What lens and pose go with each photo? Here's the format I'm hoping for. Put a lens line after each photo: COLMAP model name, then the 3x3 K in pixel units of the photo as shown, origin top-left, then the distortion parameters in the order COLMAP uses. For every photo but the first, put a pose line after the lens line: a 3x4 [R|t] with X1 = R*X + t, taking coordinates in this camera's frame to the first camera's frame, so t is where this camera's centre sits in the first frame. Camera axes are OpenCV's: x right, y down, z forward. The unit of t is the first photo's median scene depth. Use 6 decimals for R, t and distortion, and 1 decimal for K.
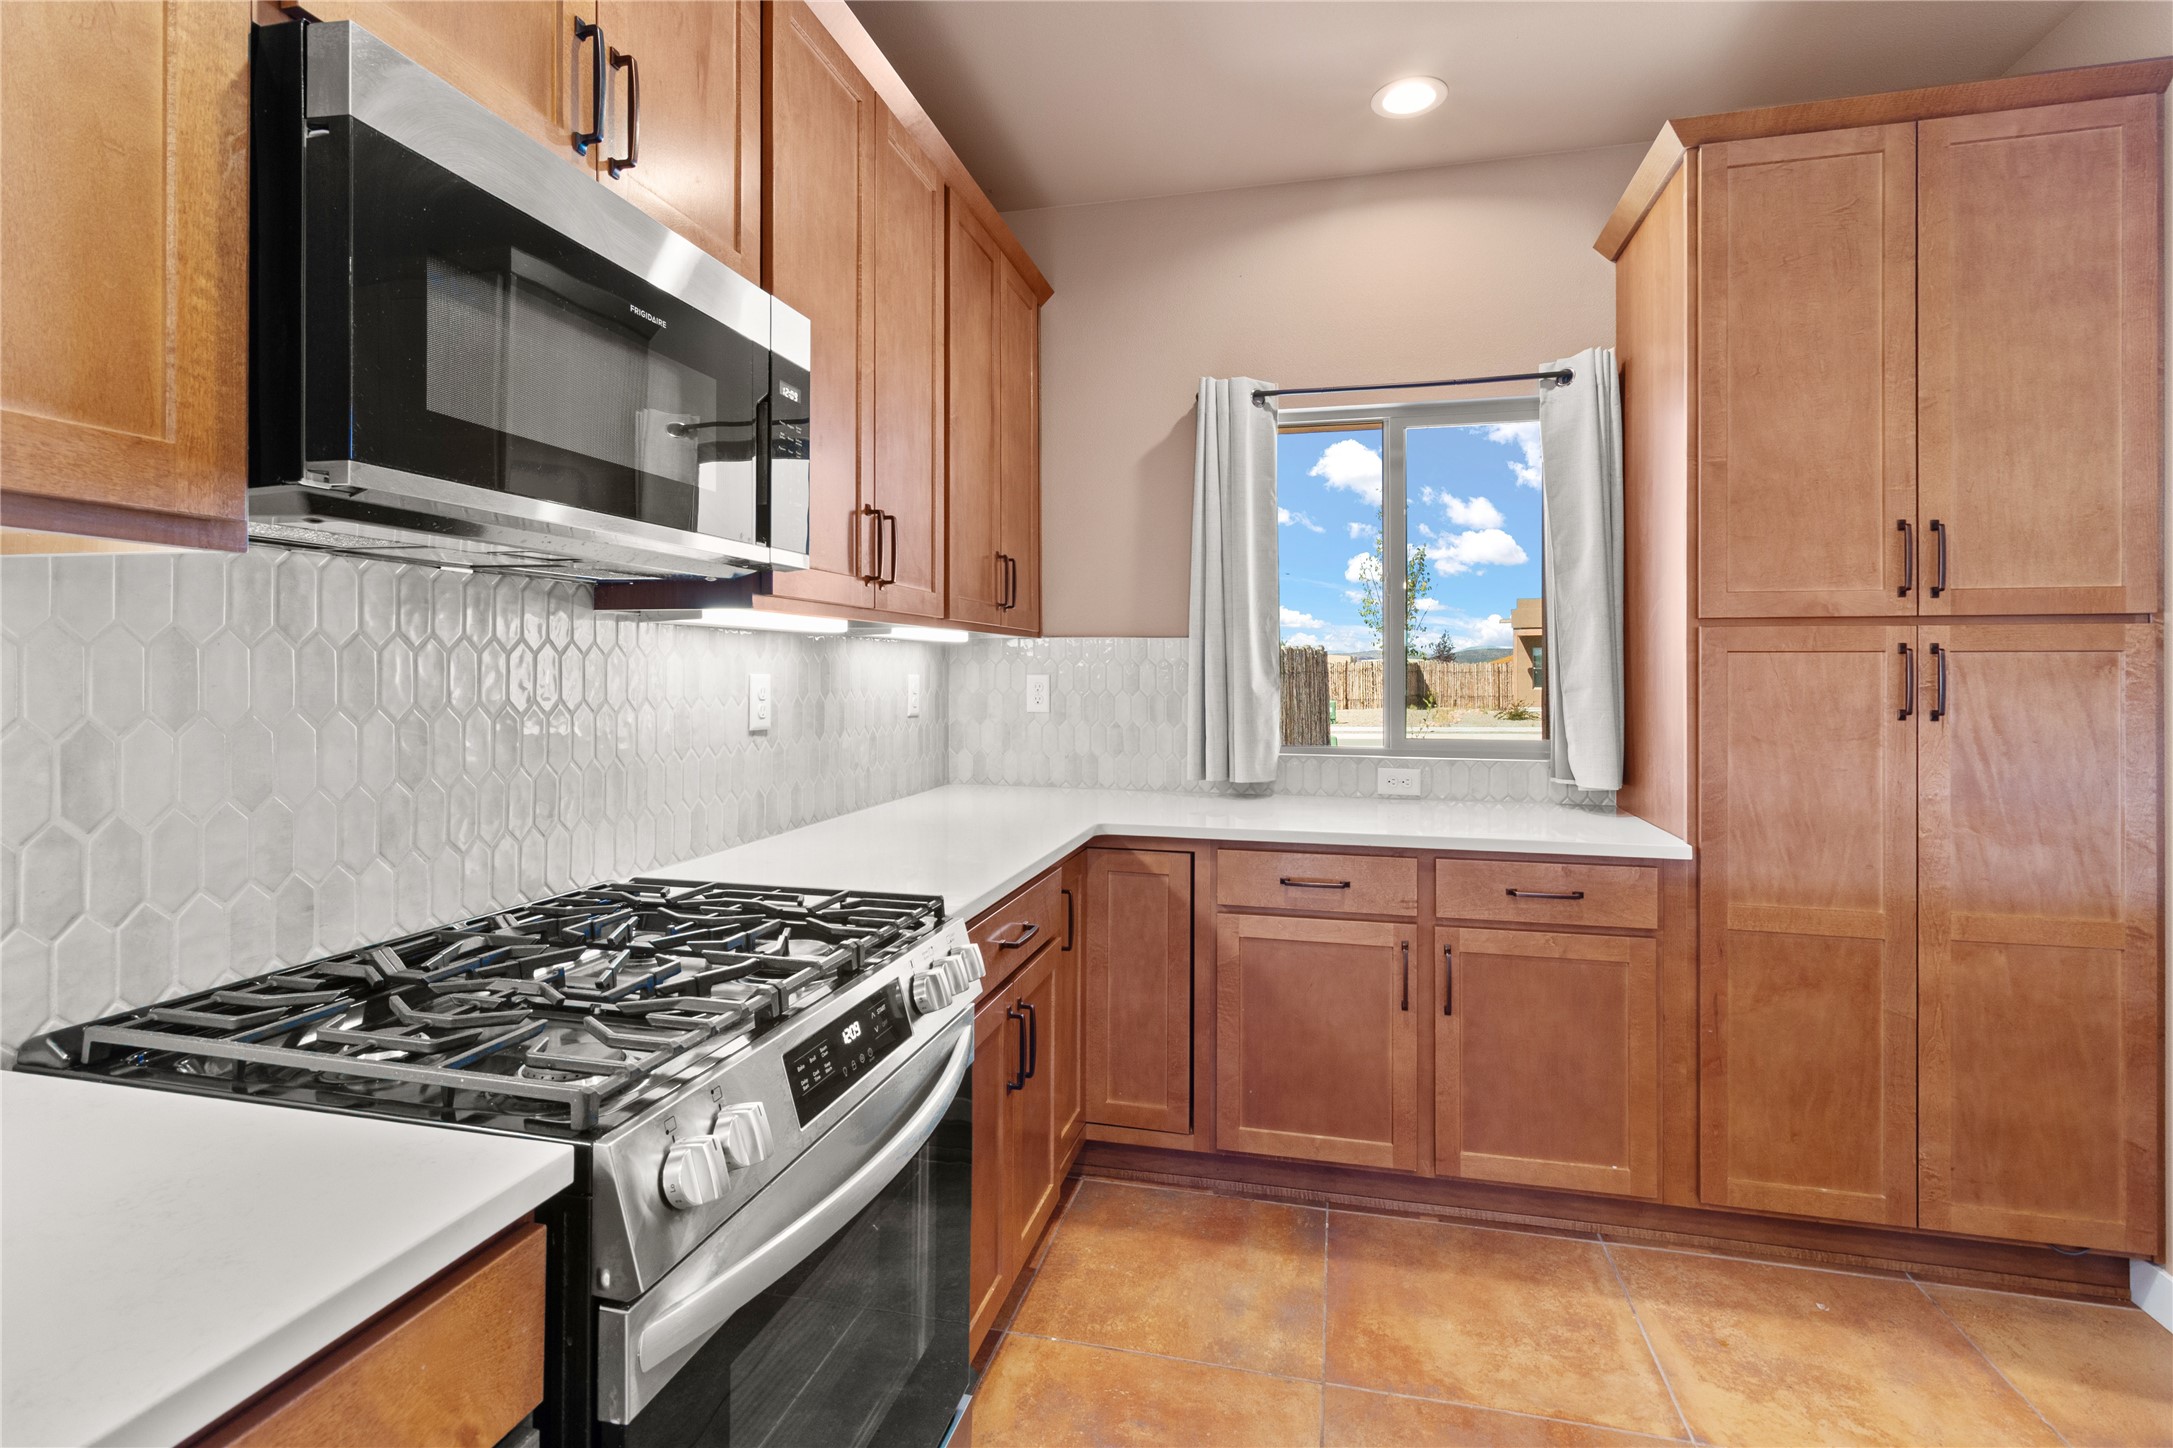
lens RADIAL K [[1007.0, 0, 1101.7], [0, 1007.0, 667.3], [0, 0, 1]] dist [0.008499, -0.000790]
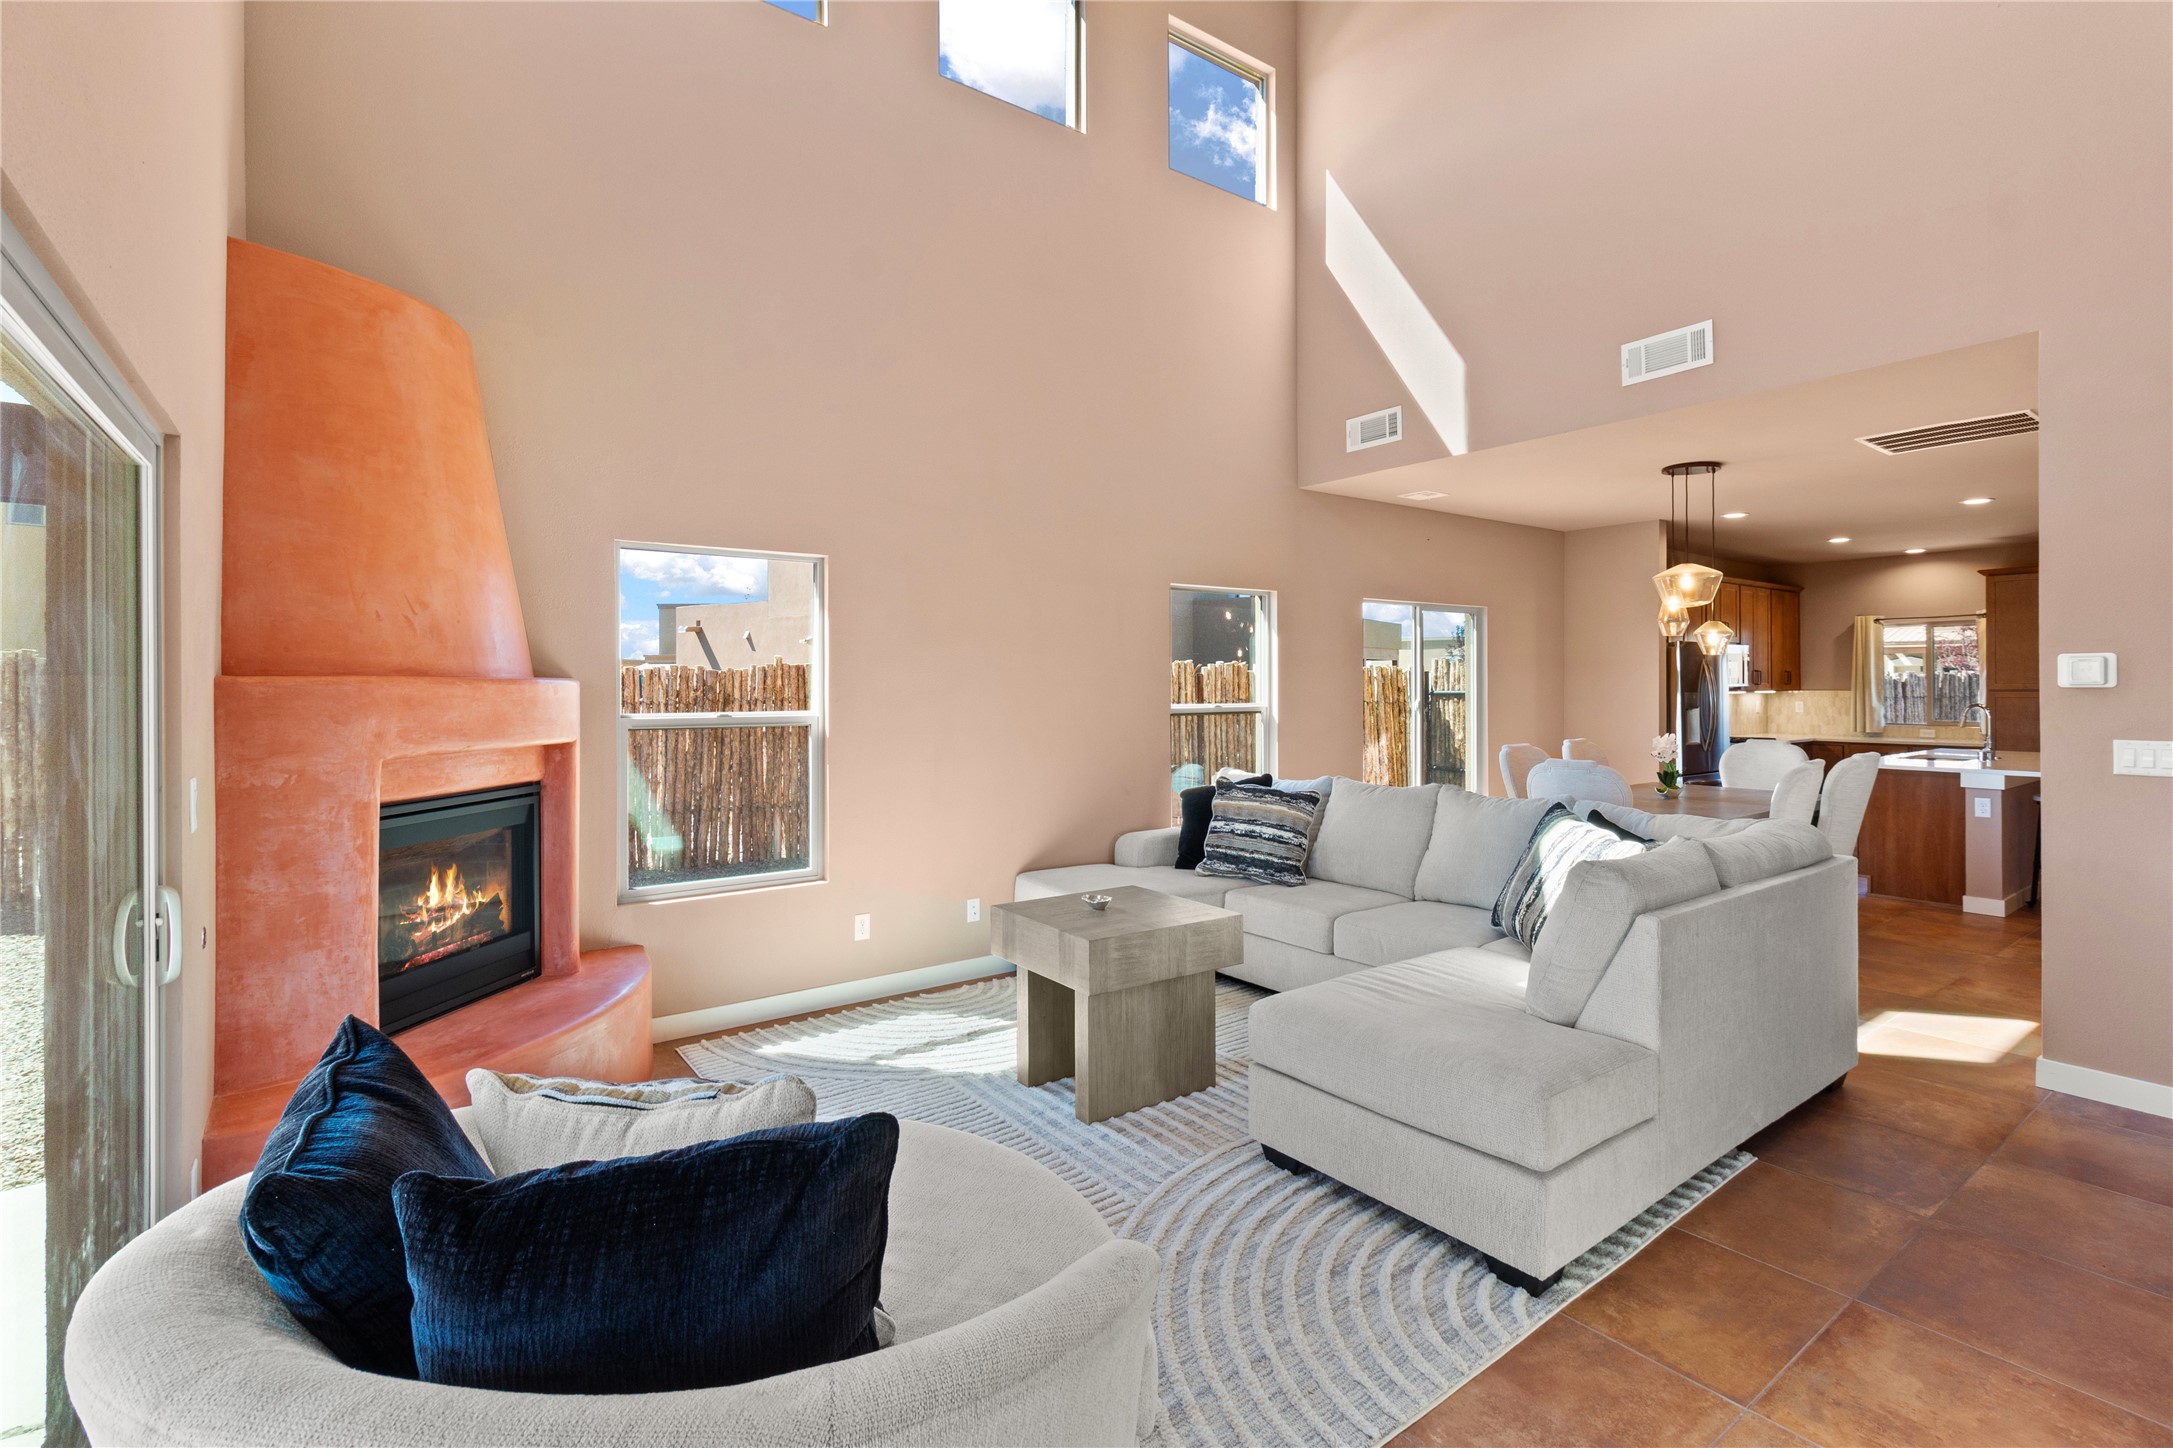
lens RADIAL K [[1007.0, 0, 1122.3], [0, 1007.0, 691.2], [0, 0, 1]] dist [0.008499, -0.000790]
pose [[0.776784, -0.003540, -0.629757, 0.456494], [0.010829, 0.999911, 0.007736, -0.116337], [0.629674, -0.012829, 0.776753, -4.557375]]
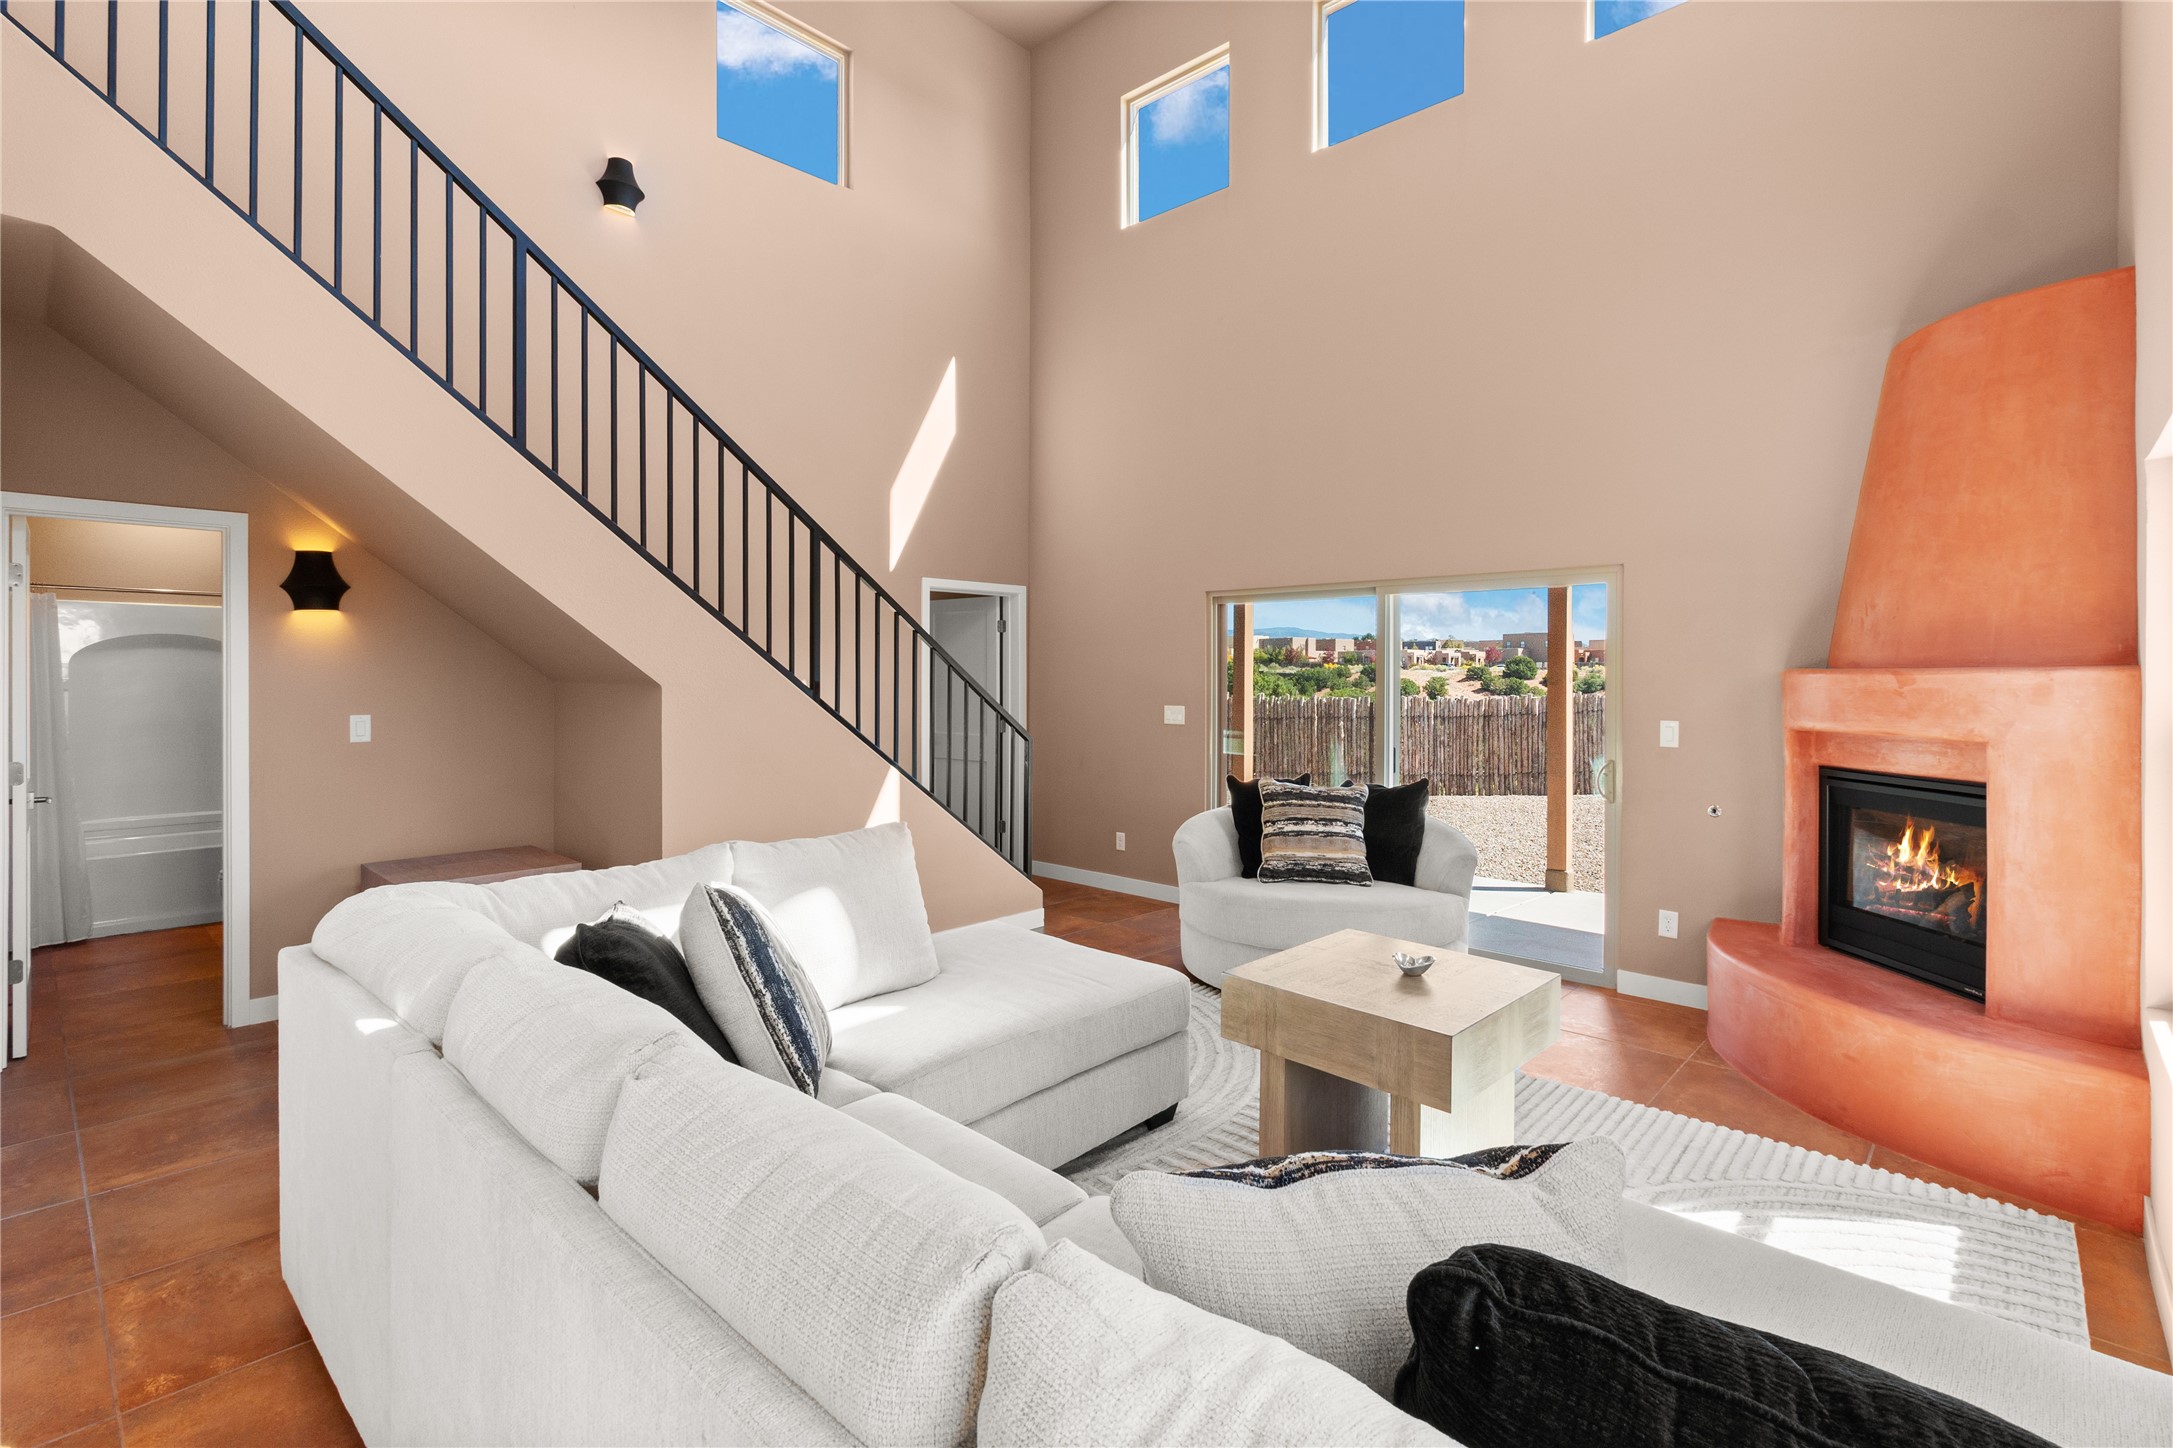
lens RADIAL K [[1007.0, 0, 1077.8], [0, 1007.0, 669.4], [0, 0, 1]] dist [0.008499, -0.000790]
pose [[-0.865856, -0.006682, 0.500249, -0.917476], [-0.011699, 0.999908, -0.006893, -0.107449], [-0.500156, -0.011821, -0.865854, -1.939366]]
